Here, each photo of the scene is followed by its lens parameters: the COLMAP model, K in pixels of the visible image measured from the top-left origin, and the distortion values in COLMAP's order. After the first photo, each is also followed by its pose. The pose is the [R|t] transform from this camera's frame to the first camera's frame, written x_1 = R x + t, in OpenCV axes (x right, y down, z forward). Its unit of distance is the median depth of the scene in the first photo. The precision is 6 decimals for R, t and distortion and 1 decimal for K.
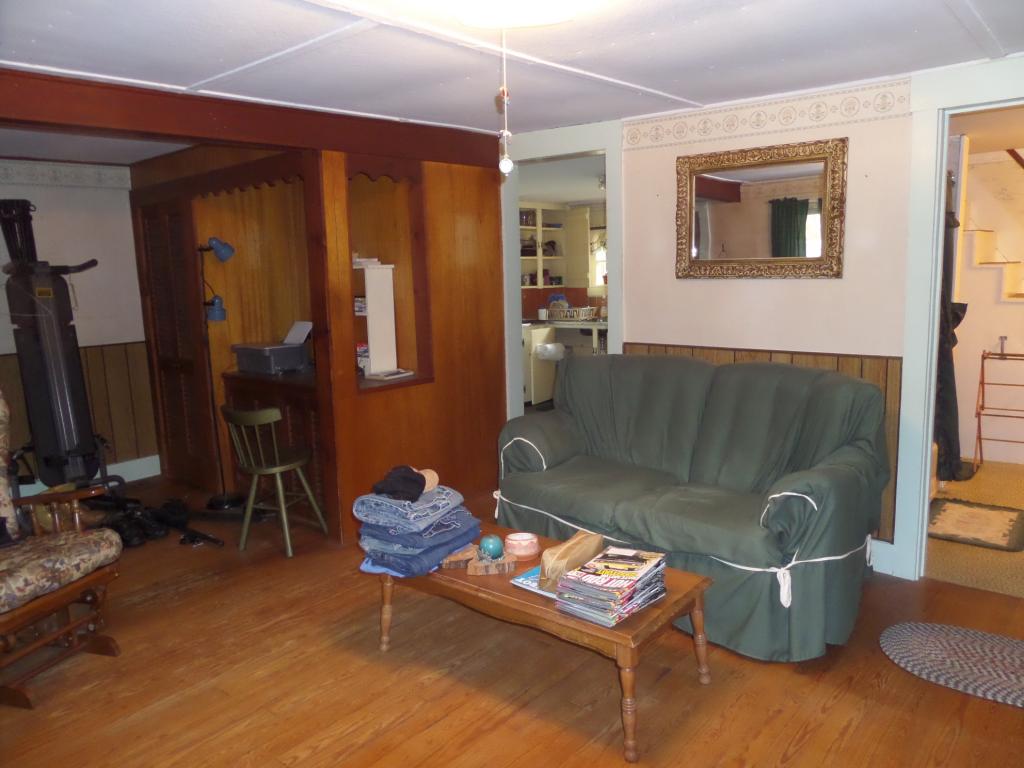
lens RADIAL K [[738.8, 0, 512.0], [0, 738.8, 384.0], [0, 0, 1]] dist [0.000761, 0.003010]
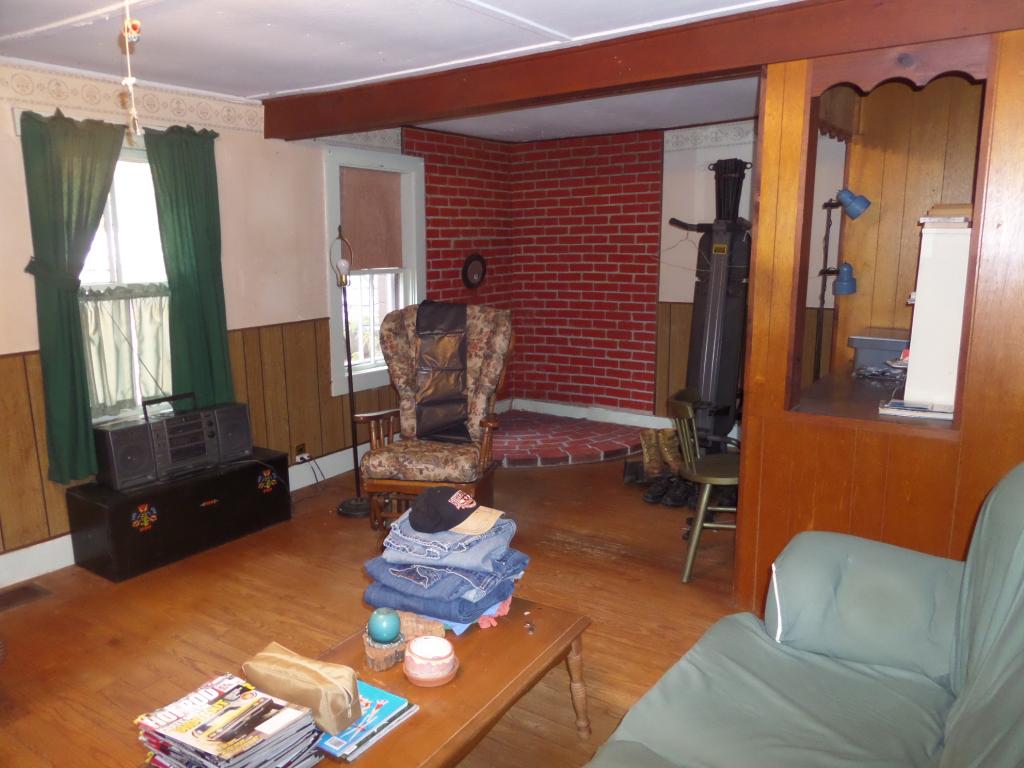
lens RADIAL K [[738.8, 0, 512.0], [0, 738.8, 384.0], [0, 0, 1]] dist [0.000761, 0.003010]
pose [[0.106906, 0.214776, -0.970795, 0.644952], [-0.141736, 0.969710, 0.198928, -0.177150], [0.984115, 0.116330, 0.134110, 0.983901]]
